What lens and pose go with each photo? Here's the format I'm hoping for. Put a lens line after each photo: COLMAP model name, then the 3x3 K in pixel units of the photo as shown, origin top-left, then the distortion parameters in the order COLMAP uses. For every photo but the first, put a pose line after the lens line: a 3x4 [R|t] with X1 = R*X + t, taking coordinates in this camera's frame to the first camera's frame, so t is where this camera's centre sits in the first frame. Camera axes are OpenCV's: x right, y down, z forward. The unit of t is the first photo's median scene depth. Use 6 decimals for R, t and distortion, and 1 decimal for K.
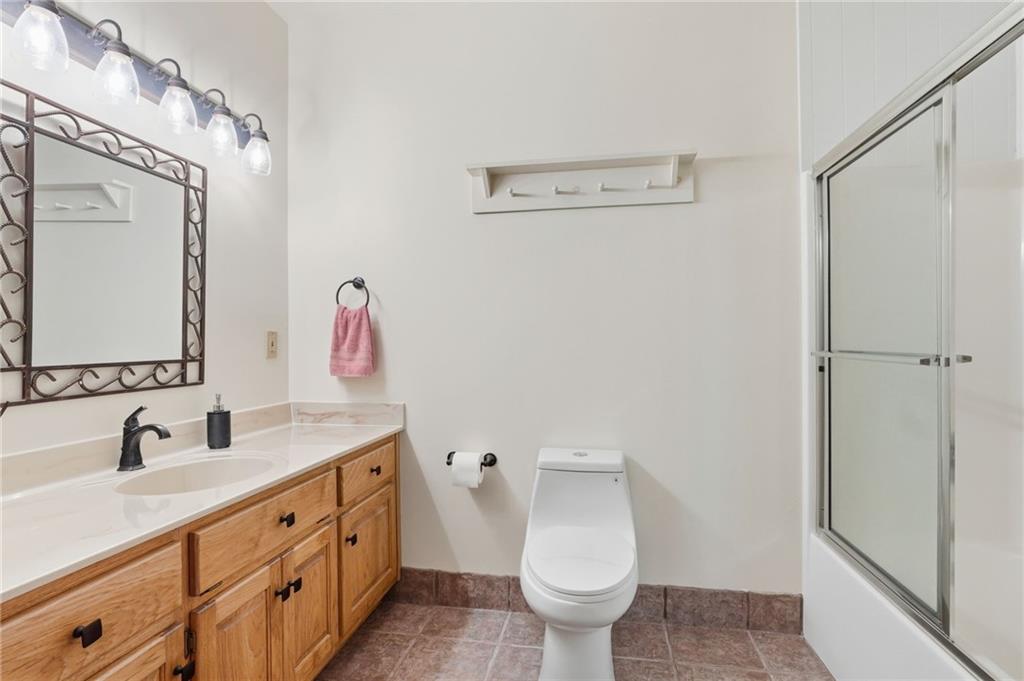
lens RADIAL K [[529.8, 0, 512.0], [0, 529.8, 340.5], [0, 0, 1]] dist [-0.003968, 0.001735]
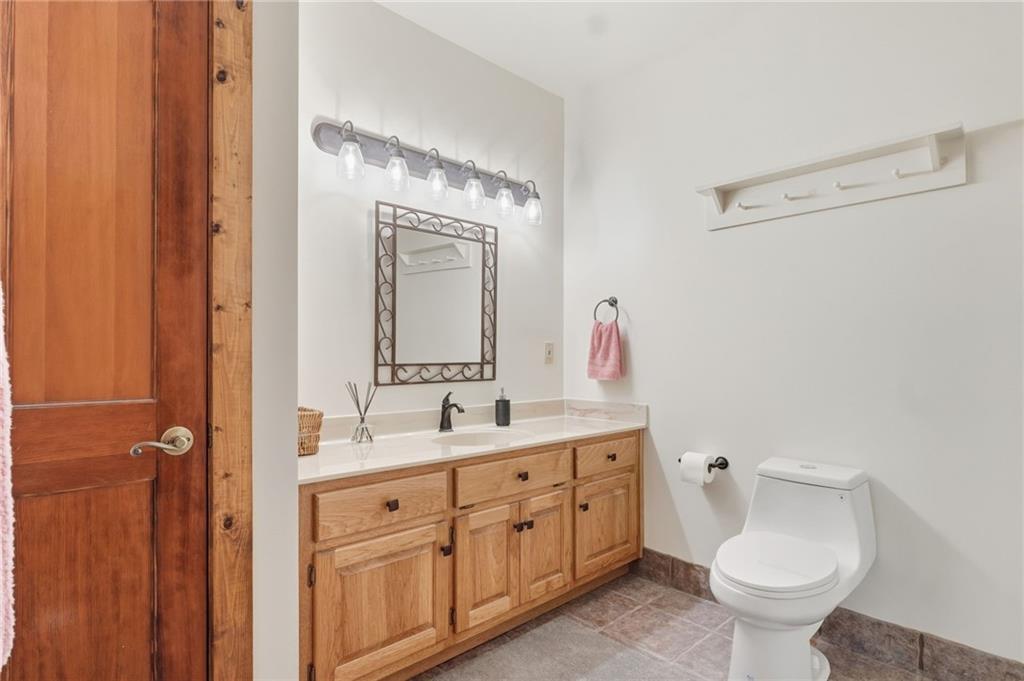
lens RADIAL K [[529.7, 0, 512.4], [0, 529.7, 356.4], [0, 0, 1]] dist [0.001783, 0.001127]
pose [[0.801499, 0.008052, -0.597942, 0.307326], [-0.003799, 0.999958, 0.008373, 0.006842], [0.597984, -0.004440, 0.801496, -0.112284]]
